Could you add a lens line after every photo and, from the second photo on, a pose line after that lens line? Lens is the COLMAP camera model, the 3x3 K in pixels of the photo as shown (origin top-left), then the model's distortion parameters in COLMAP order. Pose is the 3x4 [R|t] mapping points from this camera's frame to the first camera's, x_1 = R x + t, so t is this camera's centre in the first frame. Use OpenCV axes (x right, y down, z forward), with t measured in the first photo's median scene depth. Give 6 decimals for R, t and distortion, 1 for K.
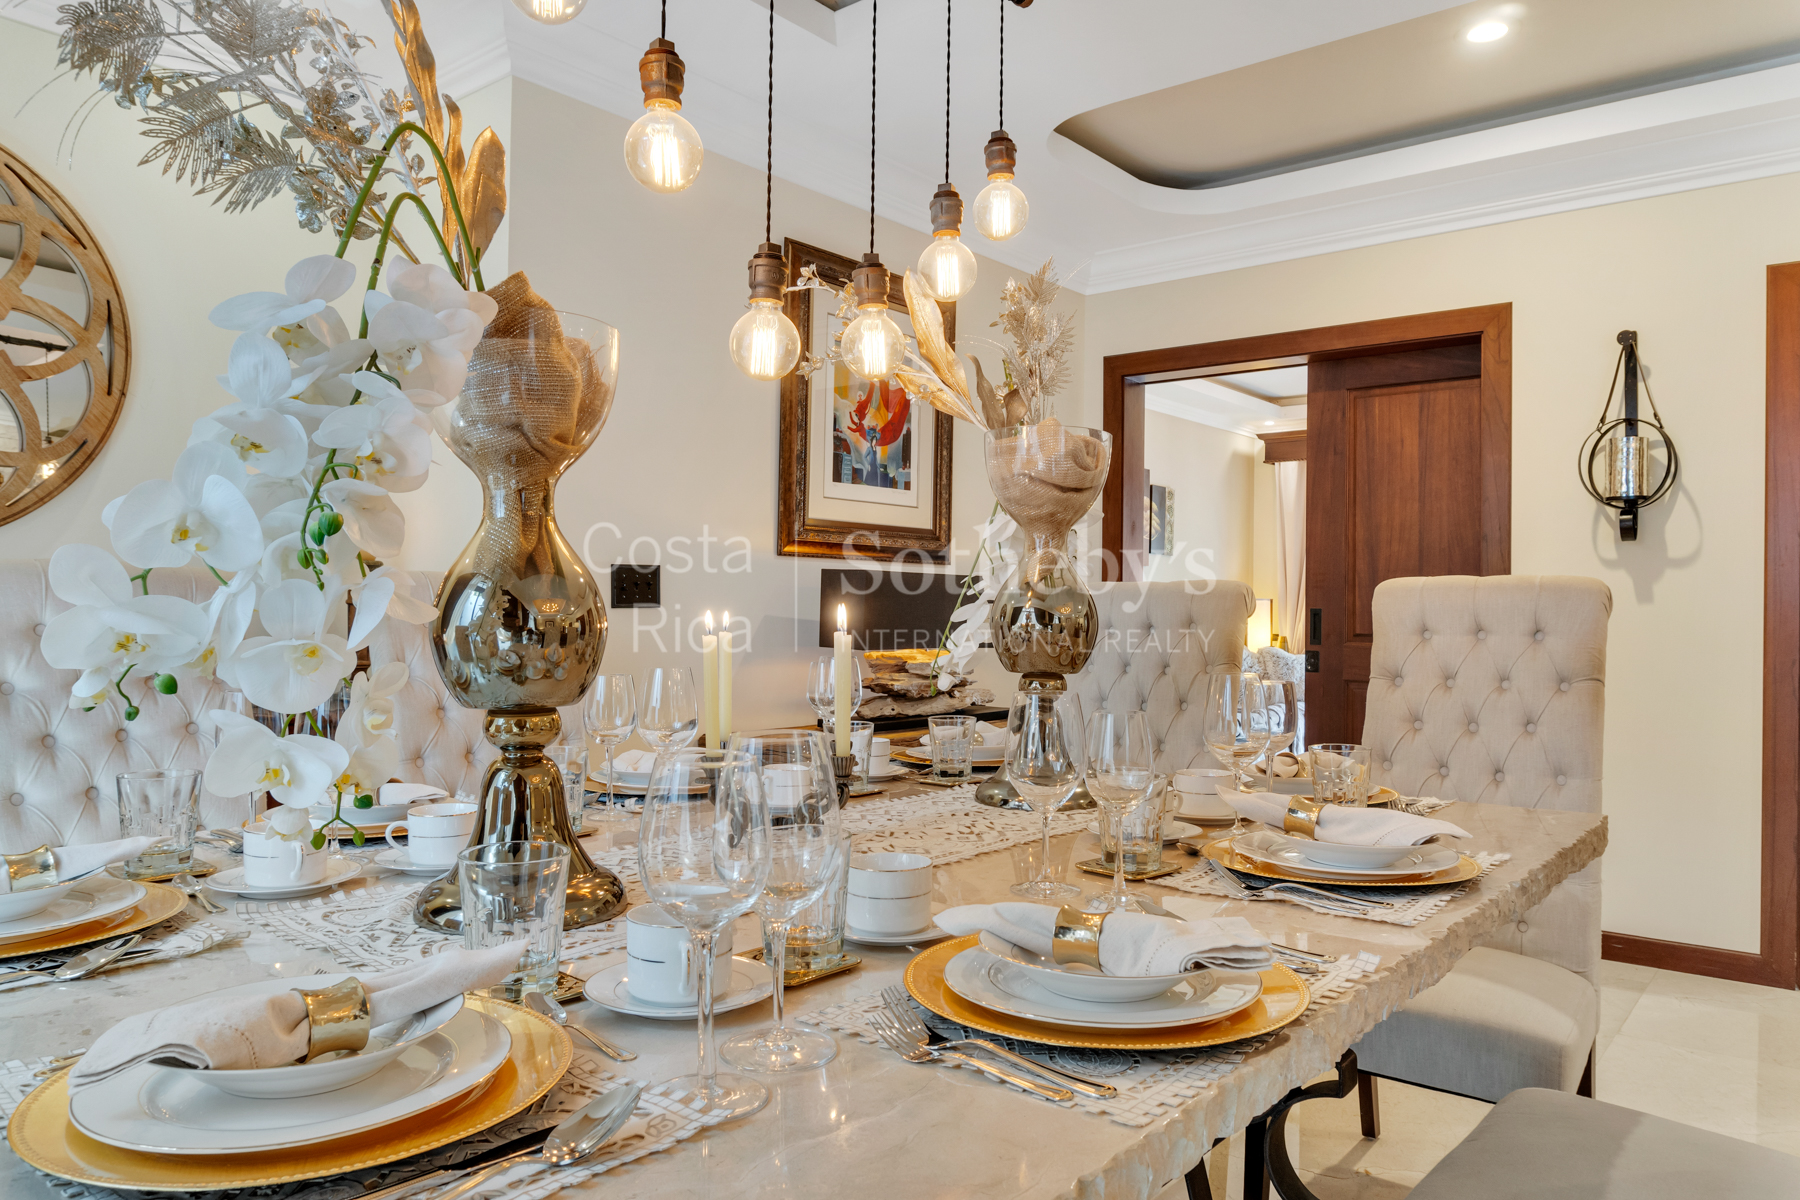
lens RADIAL K [[1217.4, 0, 900.1], [0, 1217.4, 602.3], [0, 0, 1]] dist [-0.003823, -0.002785]
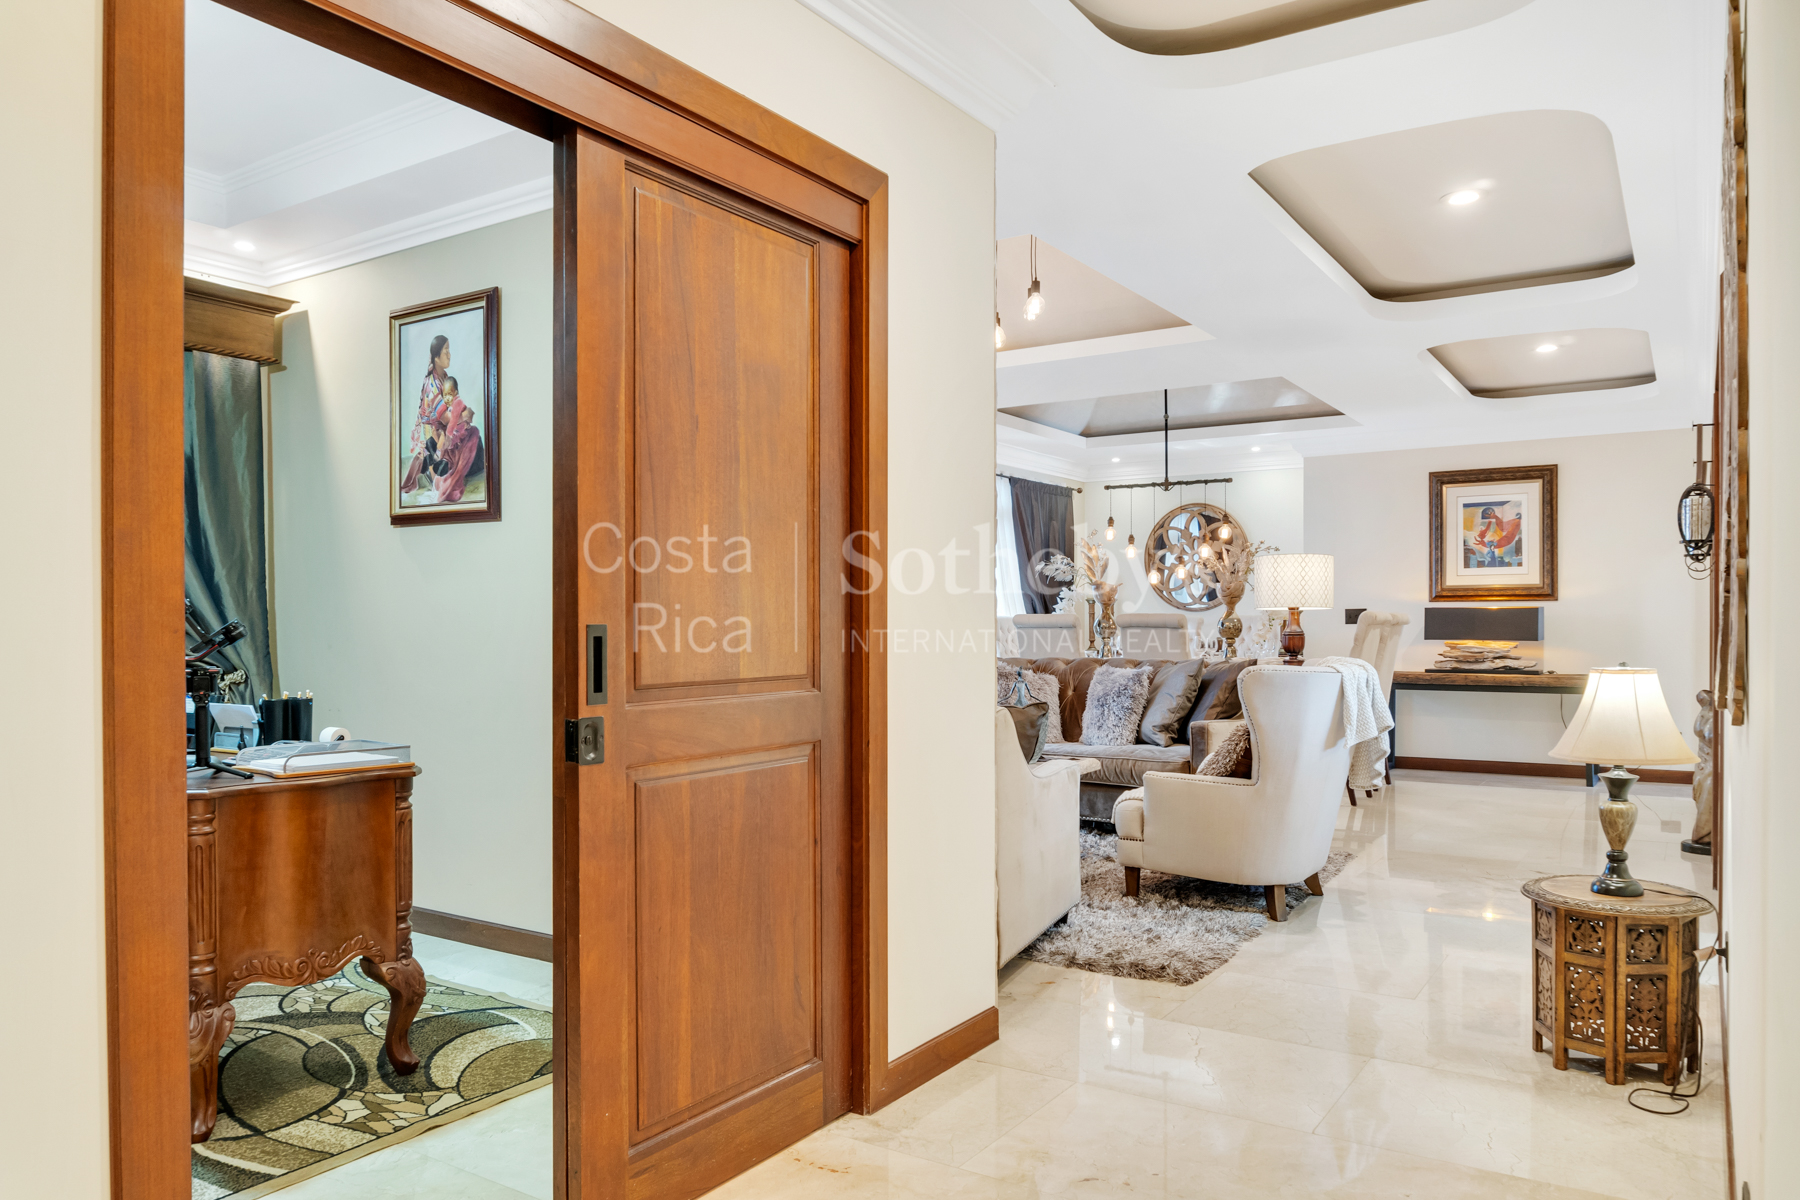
lens RADIAL K [[1217.4, 0, 903.4], [0, 1217.4, 618.5], [0, 0, 1]] dist [-0.003823, -0.002785]
pose [[0.098223, -0.005401, -0.995150, 2.049355], [0.005809, 0.999971, -0.004854, 0.001650], [0.995147, -0.005304, 0.098252, -0.275121]]
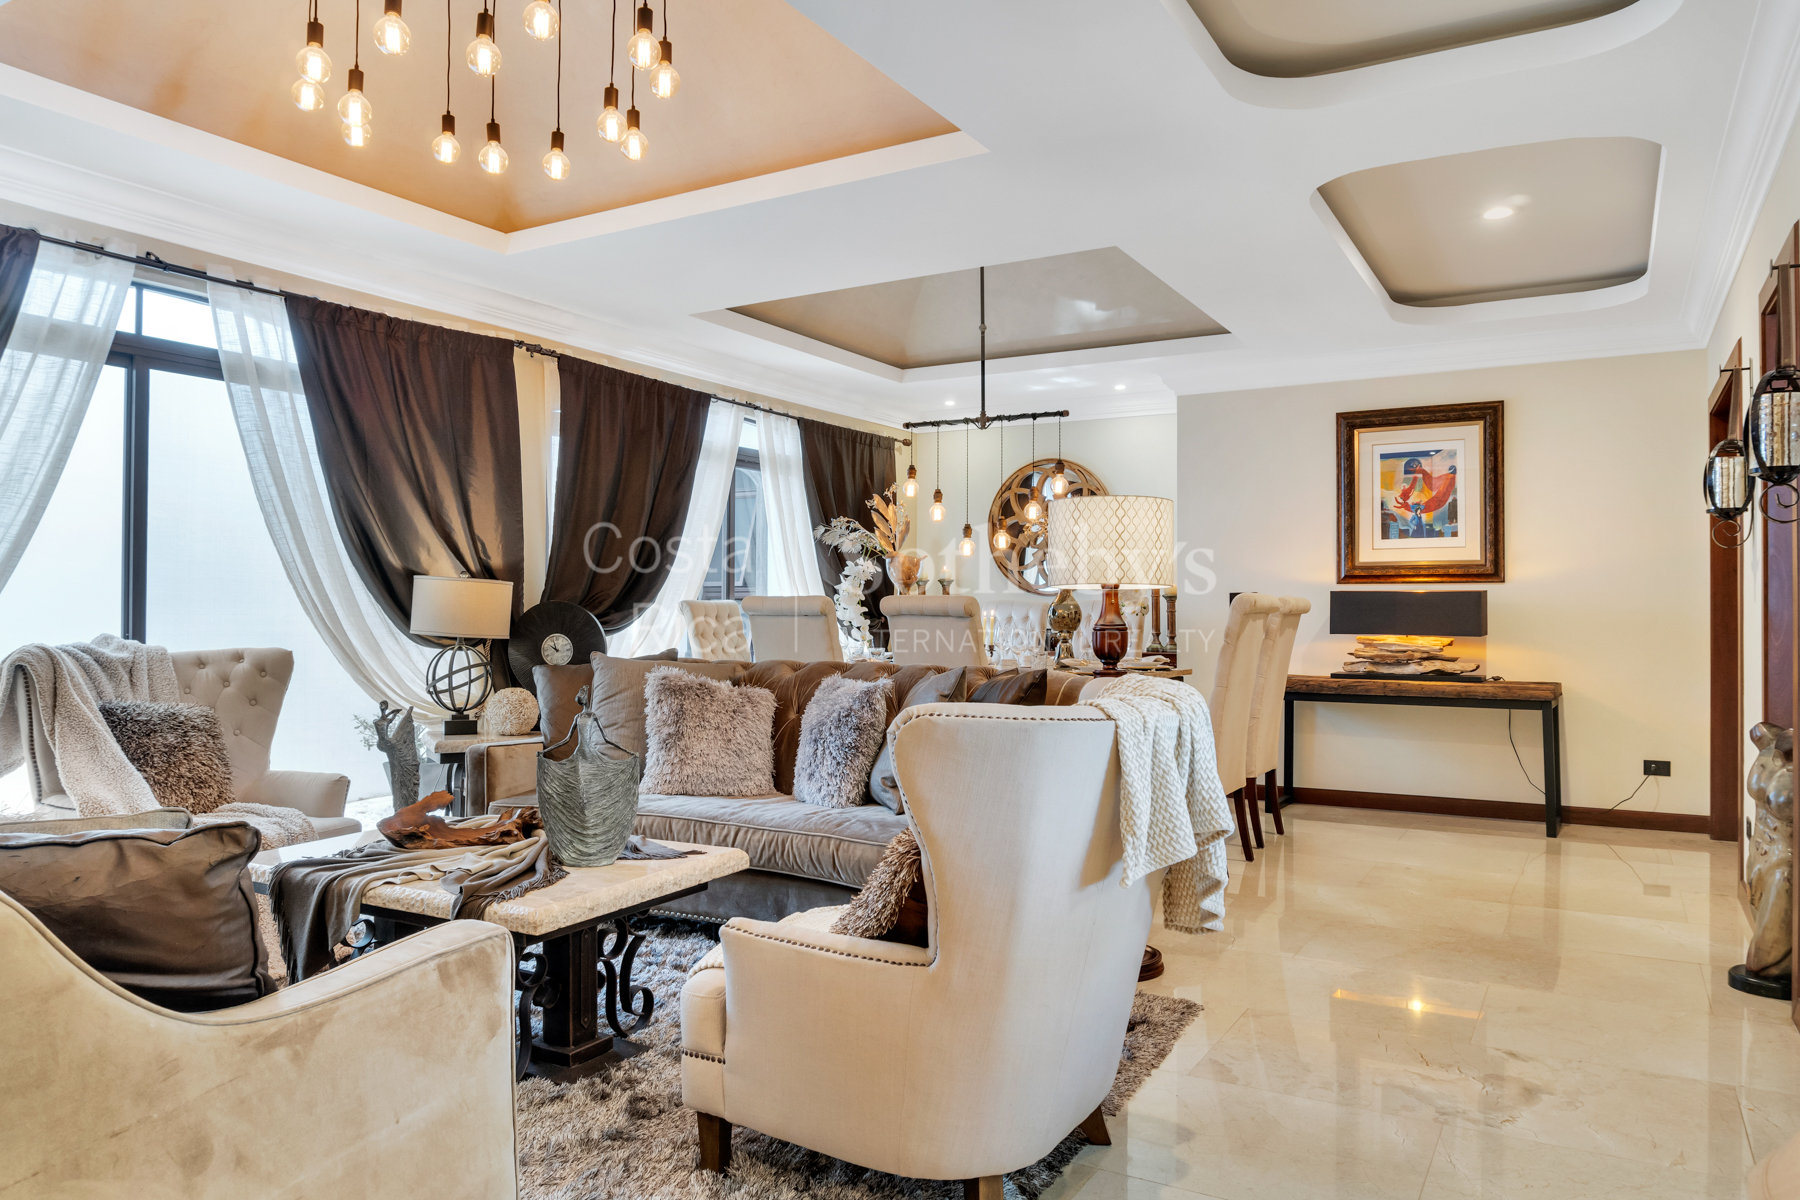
lens RADIAL K [[1217.4, 0, 893.3], [0, 1217.4, 586.8], [0, 0, 1]] dist [-0.003823, -0.002785]
pose [[0.147693, -0.019940, -0.988832, 1.500816], [0.001313, 0.999800, -0.019966, 0.003250], [0.989032, 0.001650, 0.147690, 0.046958]]
